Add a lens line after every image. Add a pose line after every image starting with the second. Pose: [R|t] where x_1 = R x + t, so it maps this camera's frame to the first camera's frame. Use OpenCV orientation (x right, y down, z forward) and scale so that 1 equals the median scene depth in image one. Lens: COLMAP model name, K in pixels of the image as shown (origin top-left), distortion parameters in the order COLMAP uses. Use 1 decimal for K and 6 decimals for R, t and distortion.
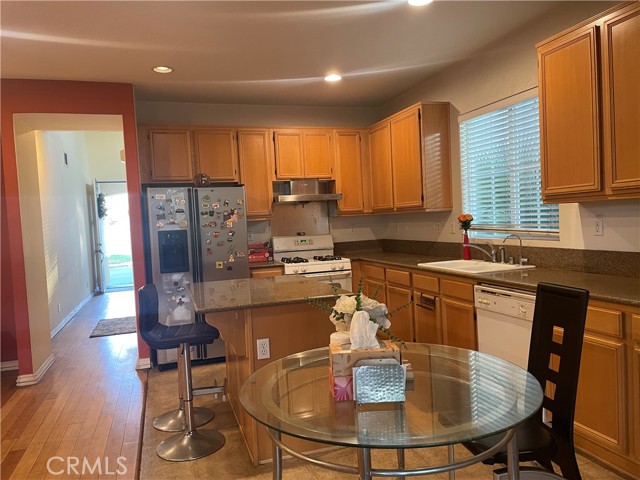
lens RADIAL K [[486.1, 0, 317.5], [0, 486.1, 240.9], [0, 0, 1]] dist [0.079373, -0.006149]
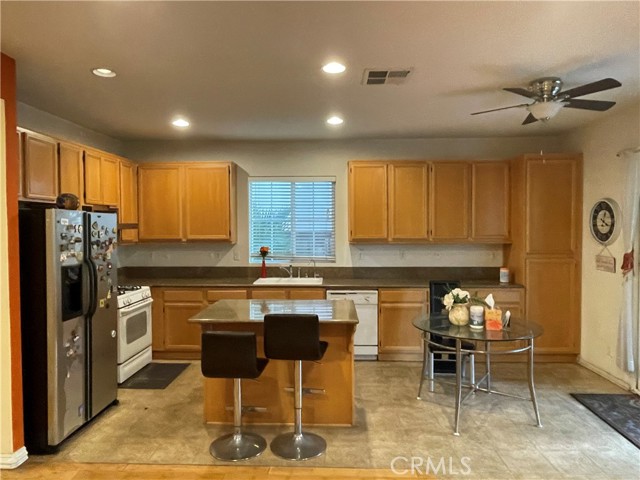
lens RADIAL K [[439.5, 0, 314.3], [0, 439.5, 238.1], [0, 0, 1]] dist [0.005523, 0.001133]
pose [[0.346024, 0.023396, 0.937934, -0.806228], [0.028629, 0.998960, -0.035480, -0.027222], [-0.937789, 0.039129, 0.344994, 0.382229]]
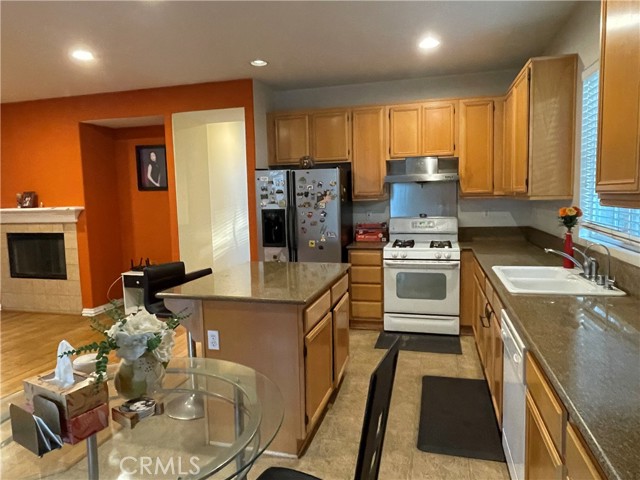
lens RADIAL K [[439.5, 0, 314.3], [0, 439.5, 238.1], [0, 0, 1]] dist [0.005523, 0.001133]
pose [[0.834615, 0.083799, -0.544422, 0.321399], [-0.041199, 0.995089, 0.090008, -0.048400], [0.549291, -0.052692, 0.833968, 0.212703]]
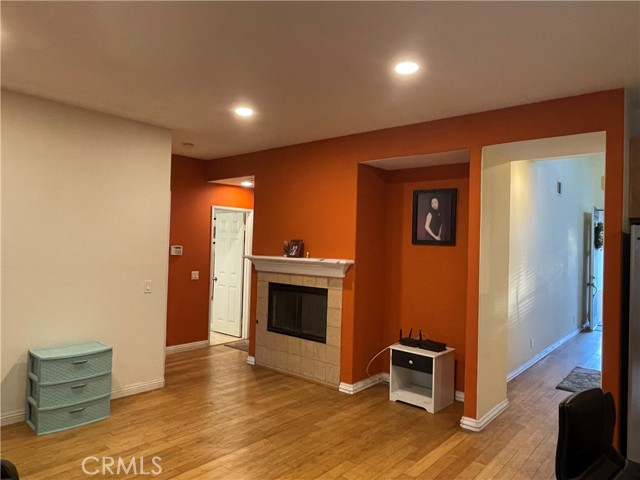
lens RADIAL K [[439.5, 0, 314.3], [0, 439.5, 238.1], [0, 0, 1]] dist [0.005523, 0.001133]
pose [[0.521782, 0.054402, -0.851342, -0.035969], [-0.092183, 0.995717, 0.007129, -0.049801], [0.848084, 0.074759, 0.524562, 0.258289]]
